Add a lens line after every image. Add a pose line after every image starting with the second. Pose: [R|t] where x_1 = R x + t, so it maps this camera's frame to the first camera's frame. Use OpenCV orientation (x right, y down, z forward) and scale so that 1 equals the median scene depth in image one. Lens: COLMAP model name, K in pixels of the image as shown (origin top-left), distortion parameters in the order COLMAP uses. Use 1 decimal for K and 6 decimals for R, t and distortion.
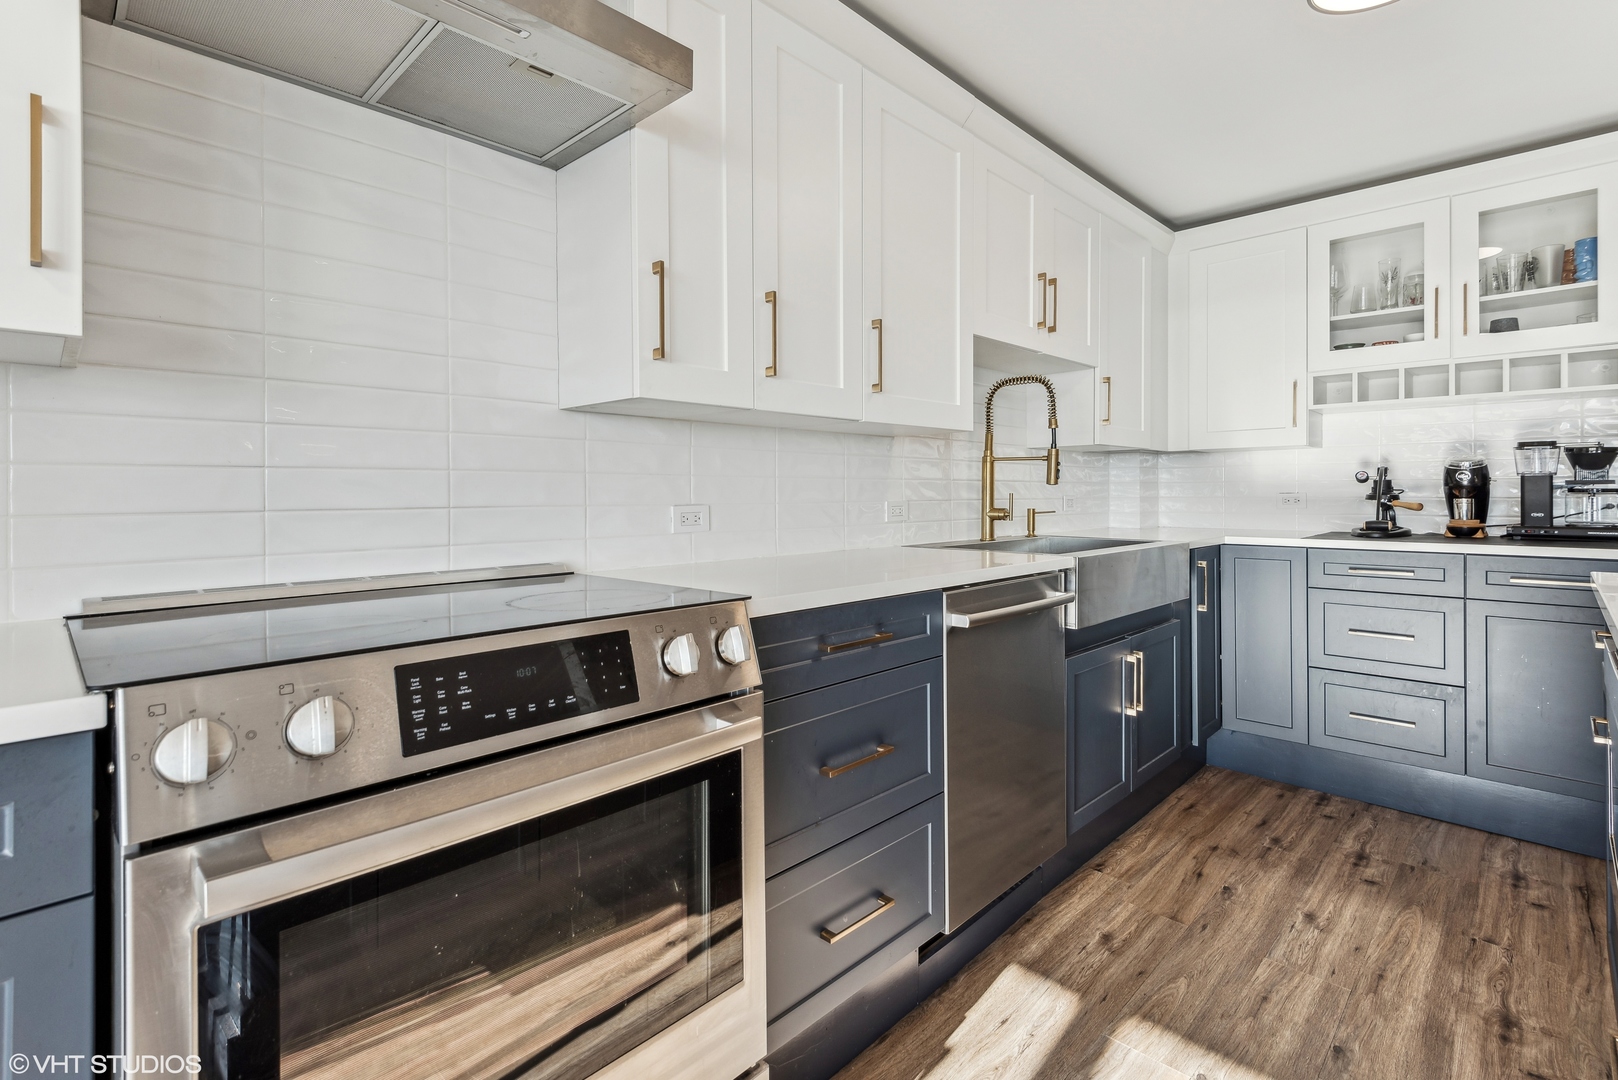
lens RADIAL K [[757.5, 0, 802.1], [0, 757.5, 491.2], [0, 0, 1]] dist [0.019307, -0.006068]
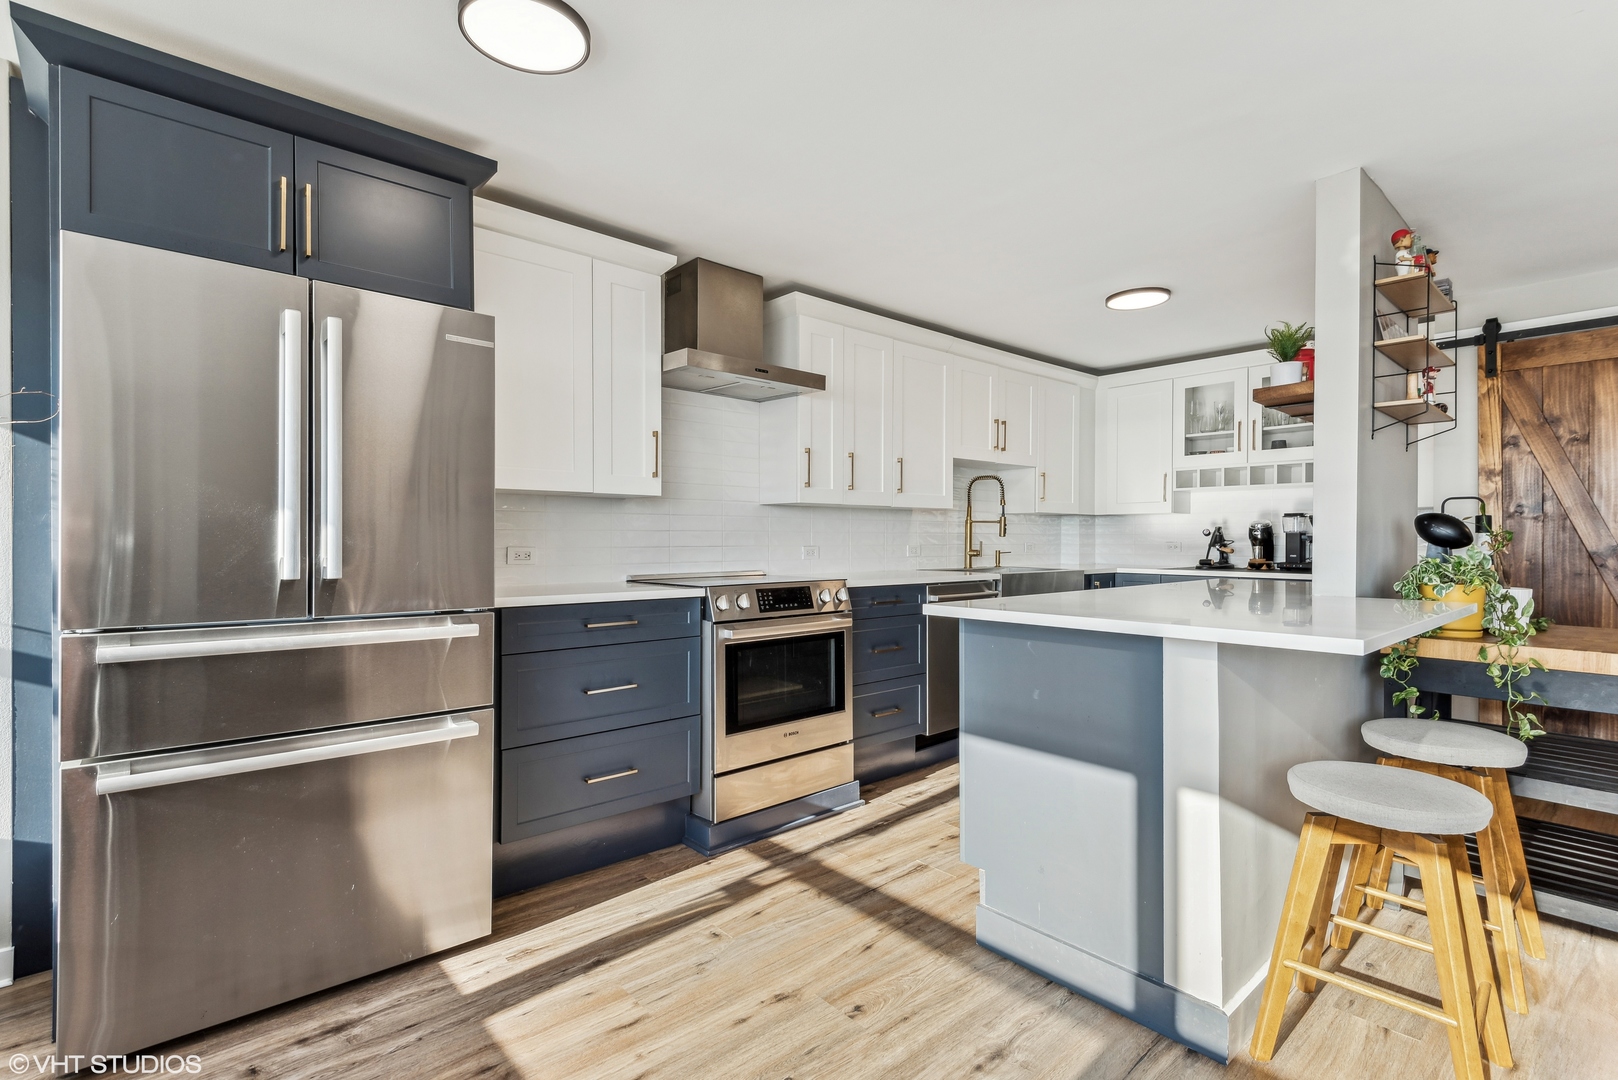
lens RADIAL K [[741.0, 0, 805.9], [0, 741.0, 529.6], [0, 0, 1]] dist [0.041597, -0.026193]
pose [[0.997951, 0.005098, -0.063784, -0.021435], [-0.005637, 0.999950, -0.008286, -0.008378], [0.063739, 0.008628, 0.997929, -0.786393]]
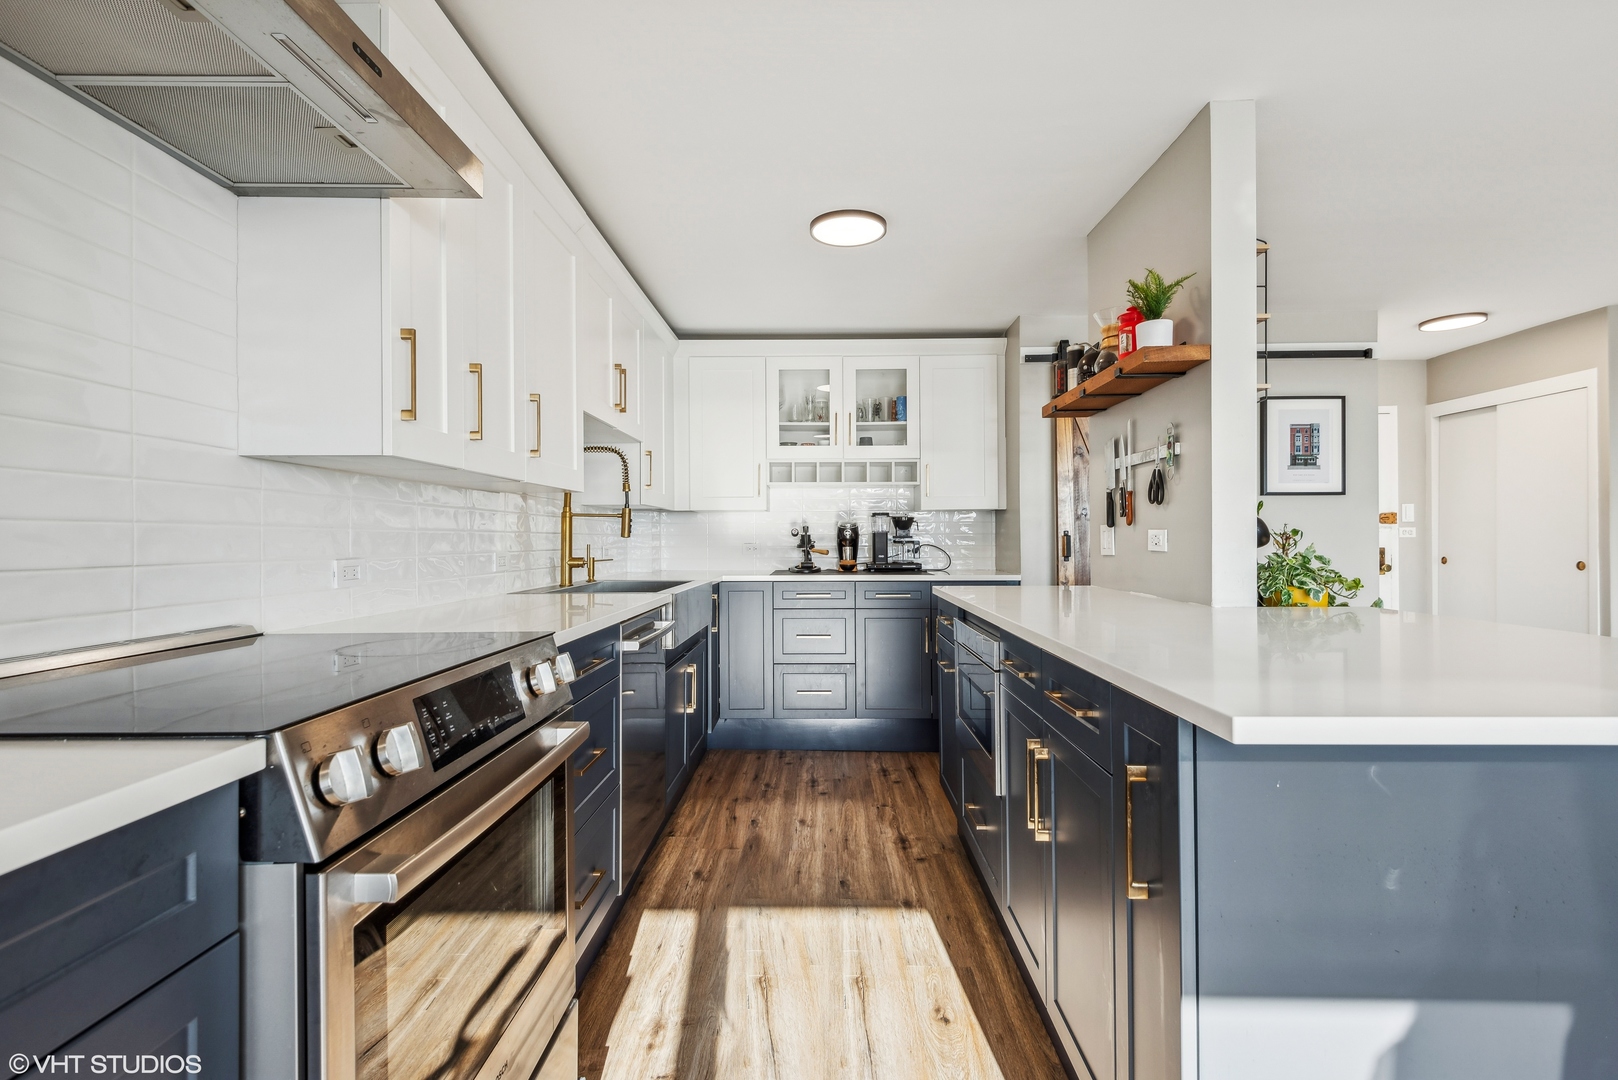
lens RADIAL K [[741.0, 0, 805.9], [0, 741.0, 529.6], [0, 0, 1]] dist [0.041597, -0.026193]
pose [[0.733553, 0.010880, 0.679545, -0.274854], [-0.001832, 0.999900, -0.014031, -0.004985], [-0.679630, 0.009048, 0.733499, -0.079607]]
